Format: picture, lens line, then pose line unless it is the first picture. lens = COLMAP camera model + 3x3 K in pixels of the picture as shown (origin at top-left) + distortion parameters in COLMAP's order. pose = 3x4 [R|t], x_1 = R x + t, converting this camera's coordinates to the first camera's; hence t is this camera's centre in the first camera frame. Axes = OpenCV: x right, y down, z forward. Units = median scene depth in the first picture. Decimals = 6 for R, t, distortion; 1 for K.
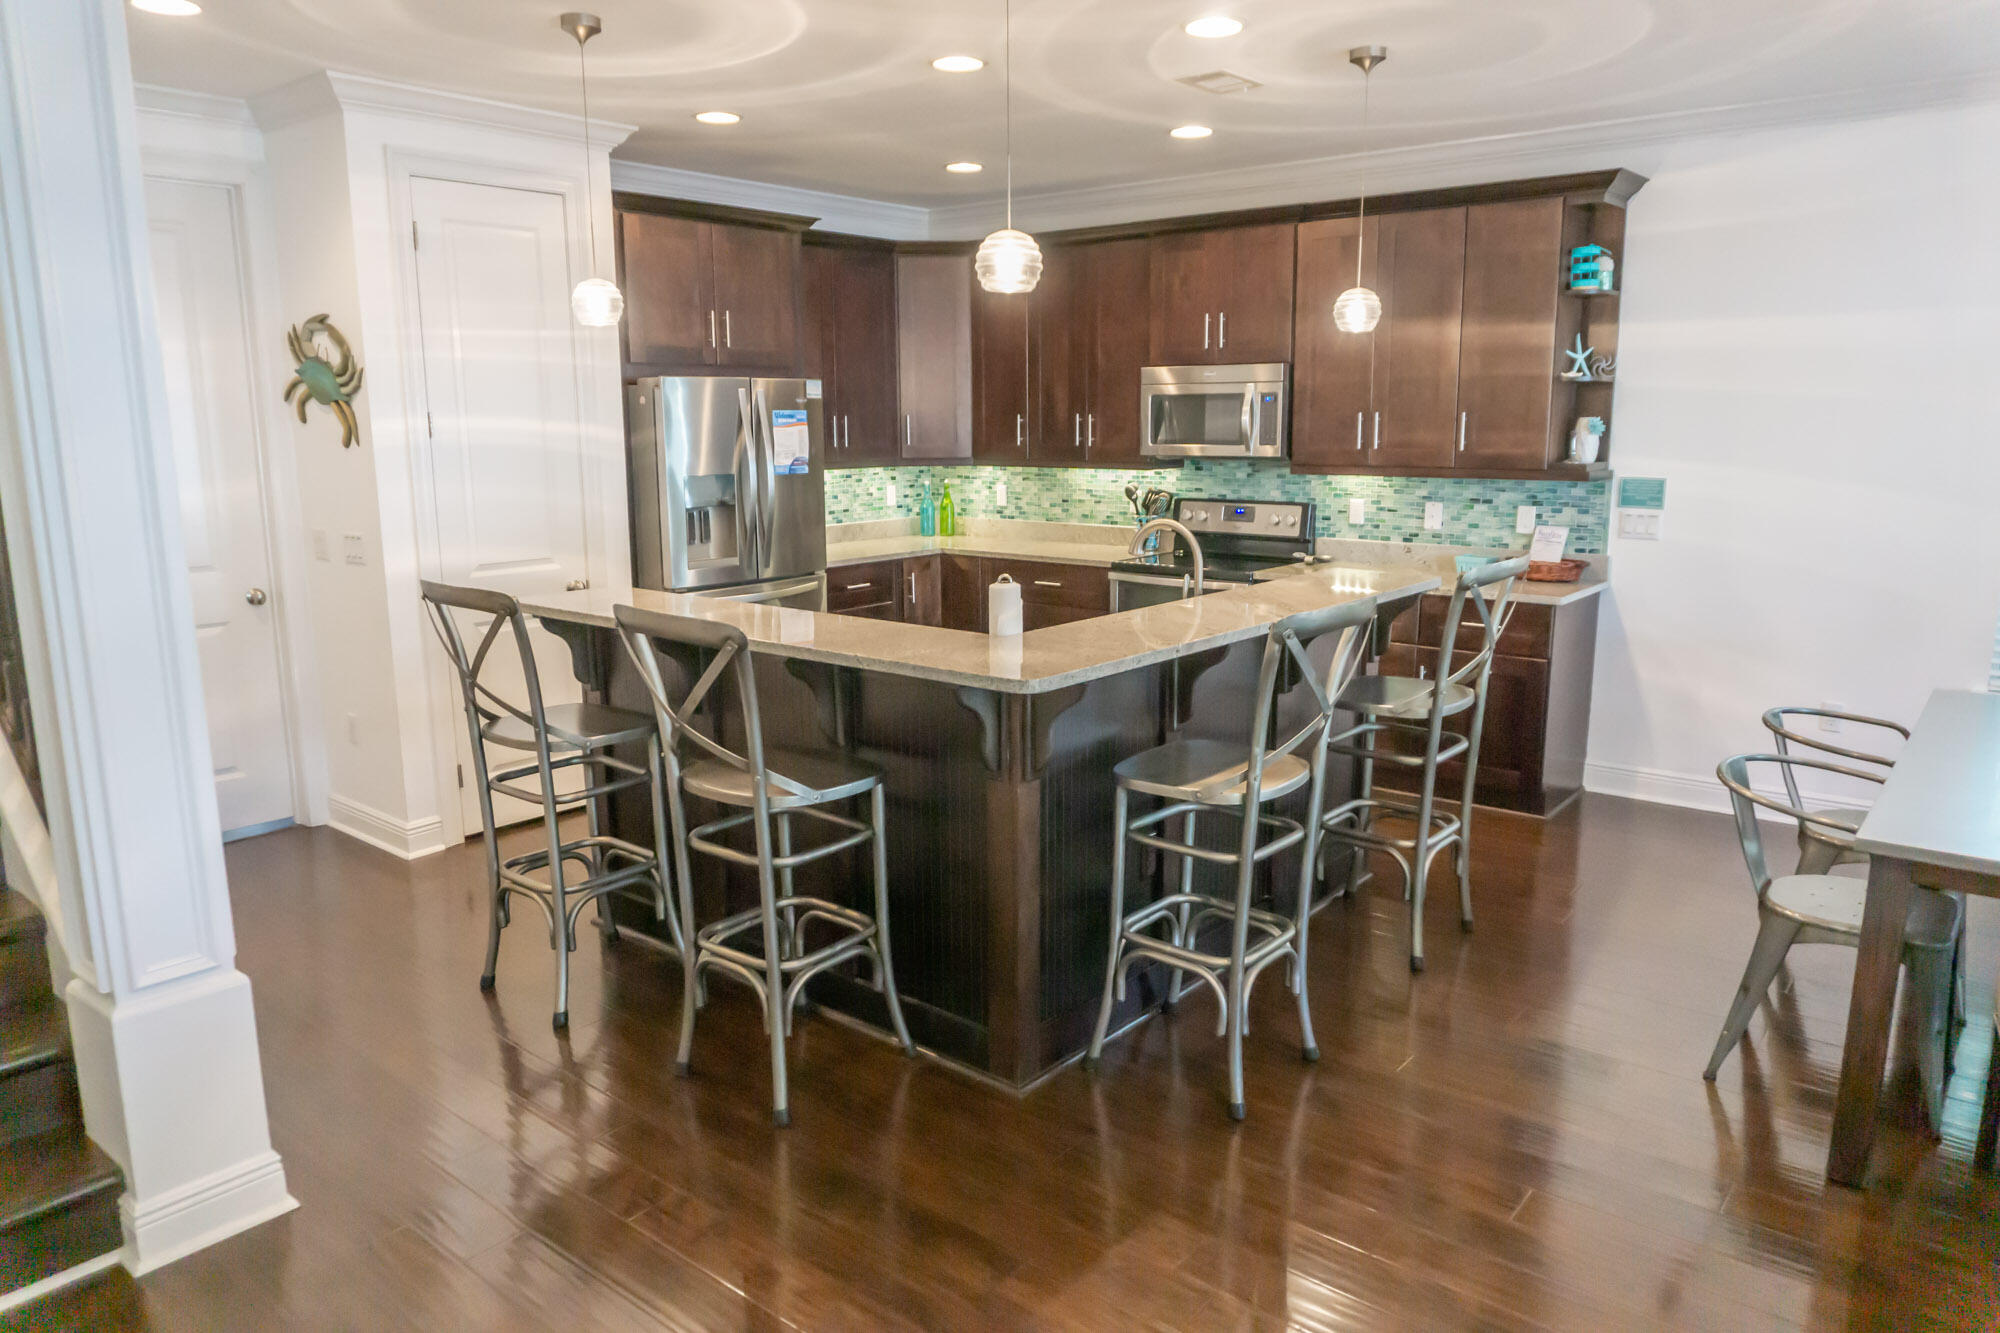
lens RADIAL K [[1333.3, 0, 999.3], [0, 1333.3, 666.4], [0, 0, 1]] dist [-0.018080, -0.006045]
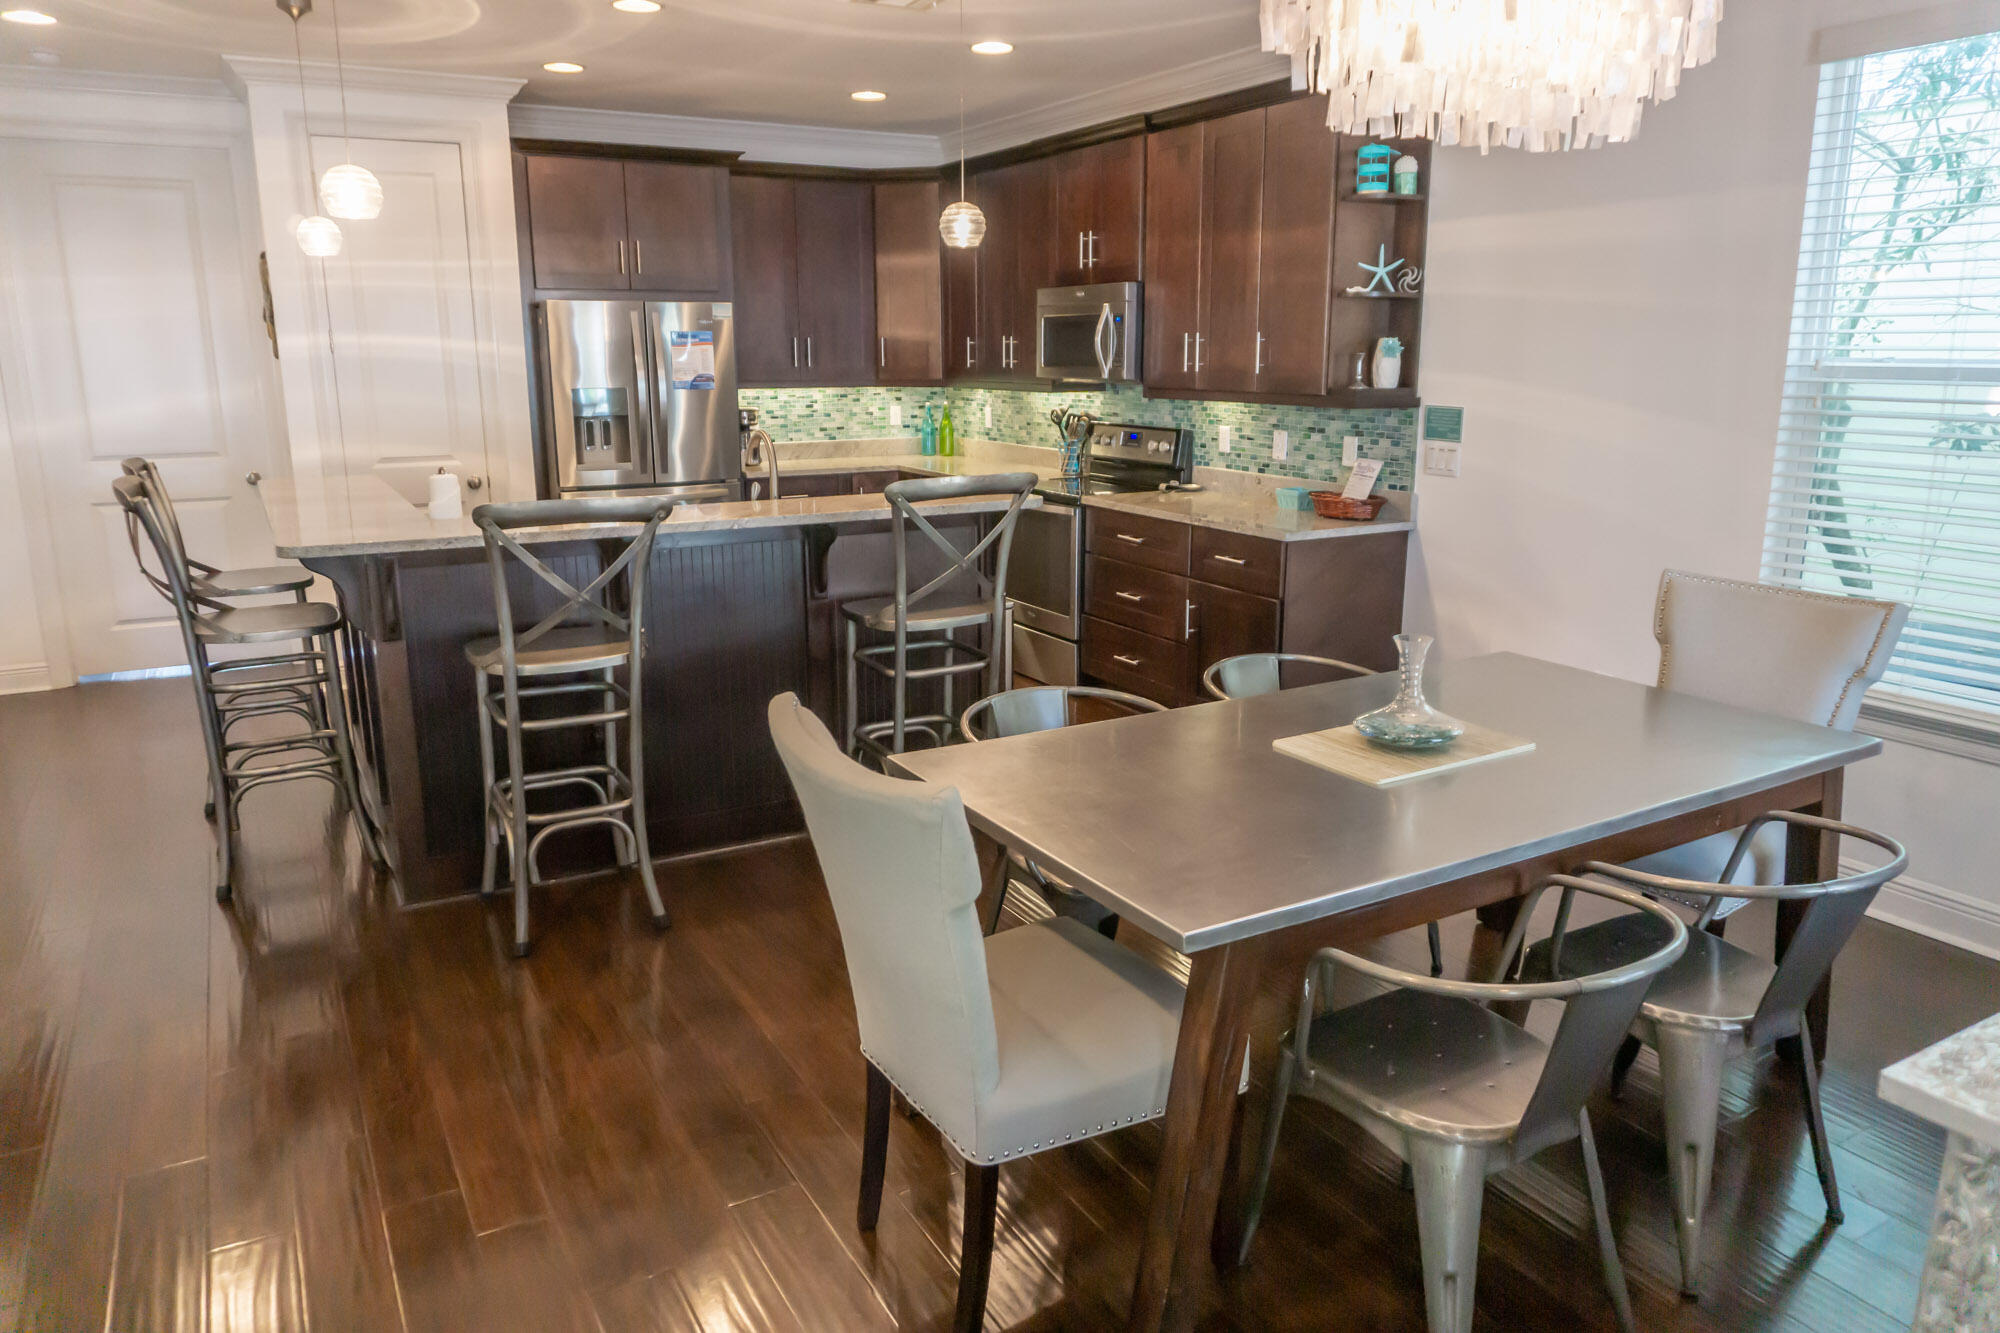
lens RADIAL K [[1333.3, 0, 1000.8], [0, 1333.3, 660.1], [0, 0, 1]] dist [-0.018080, -0.006045]
pose [[0.934888, 0.086246, -0.344305, 0.526711], [-0.071100, 0.995873, 0.056404, -0.001804], [0.347749, -0.028252, 0.937162, 0.055991]]
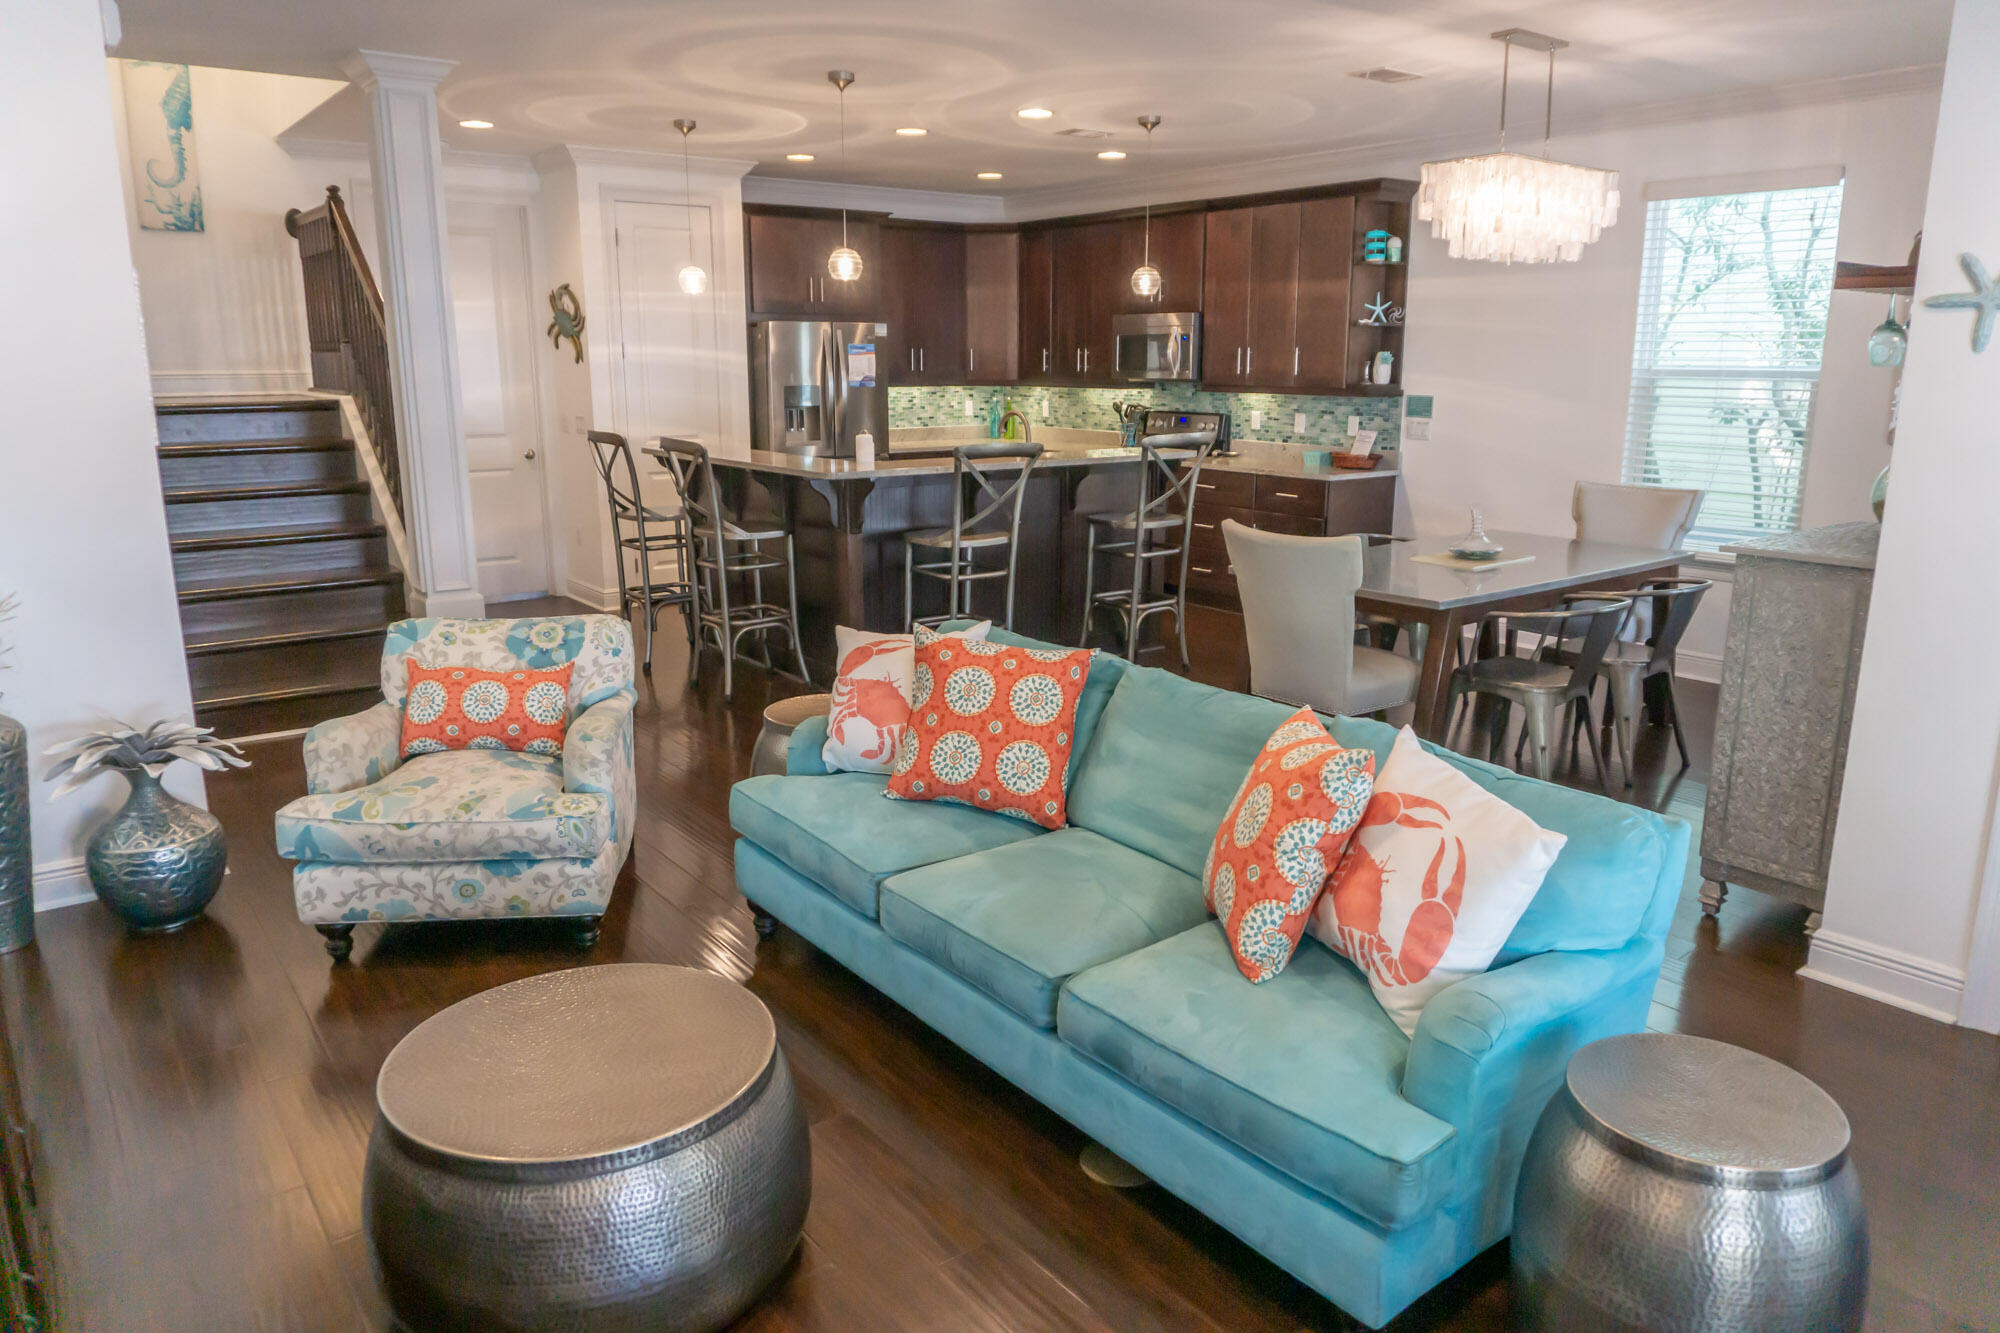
lens RADIAL K [[1333.3, 0, 999.8], [0, 1333.3, 659.8], [0, 0, 1]] dist [-0.018080, -0.006045]
pose [[0.973552, 0.058452, -0.220861, 0.377589], [-0.050144, 0.997814, 0.043046, 0.098458], [0.222894, -0.030833, 0.974355, -0.477727]]
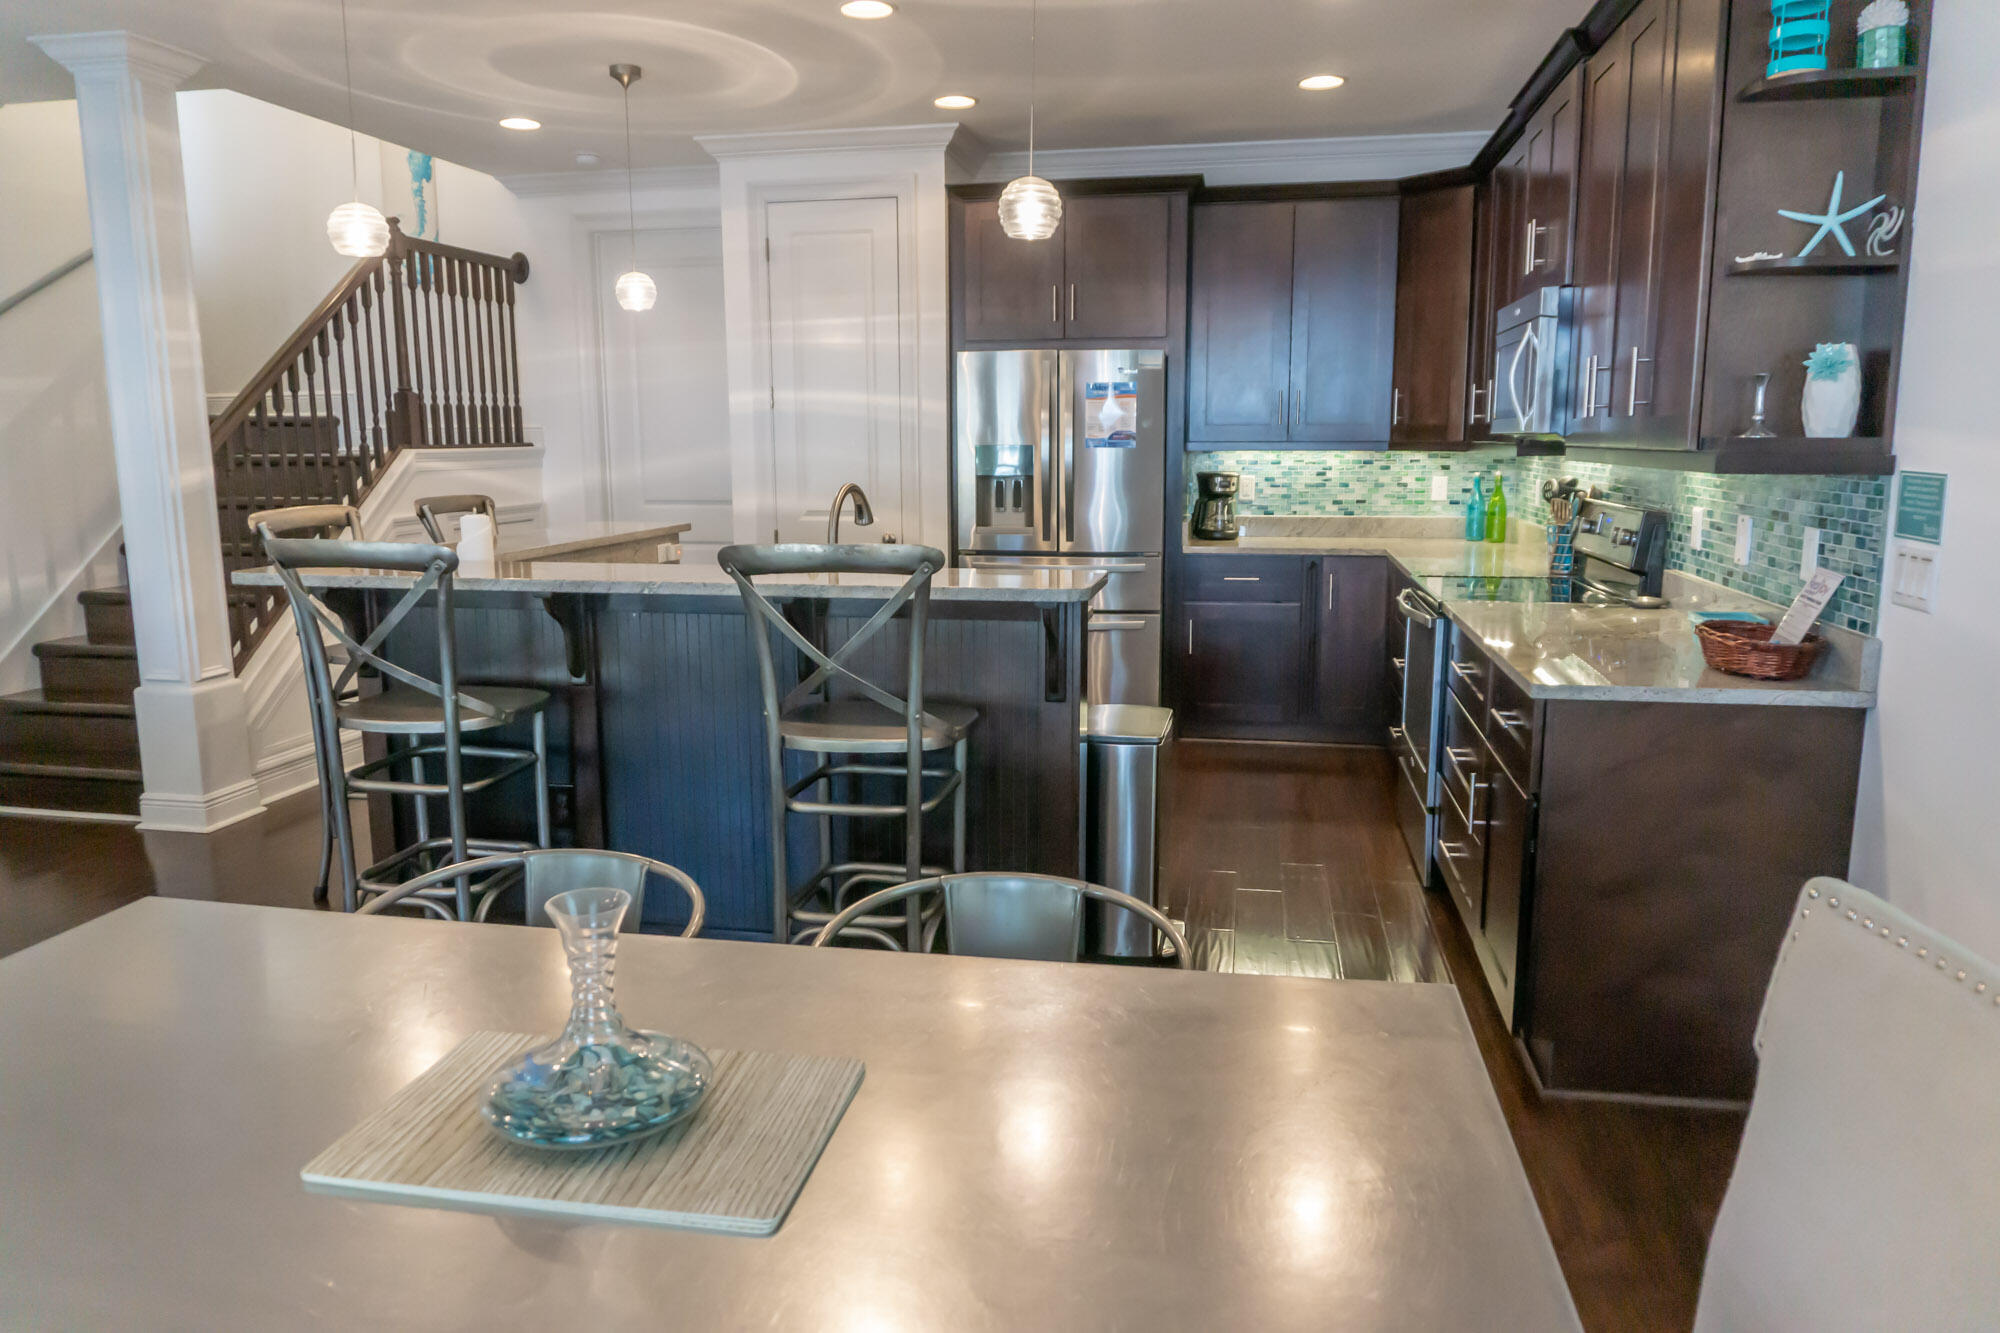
lens RADIAL K [[1333.3, 0, 997.4], [0, 1333.3, 658.6], [0, 0, 1]] dist [-0.018080, -0.006045]
pose [[0.478539, 0.149959, -0.865166, 0.726932], [-0.162343, 0.983432, 0.080663, -0.065201], [0.862928, 0.101853, 0.494955, 0.515403]]
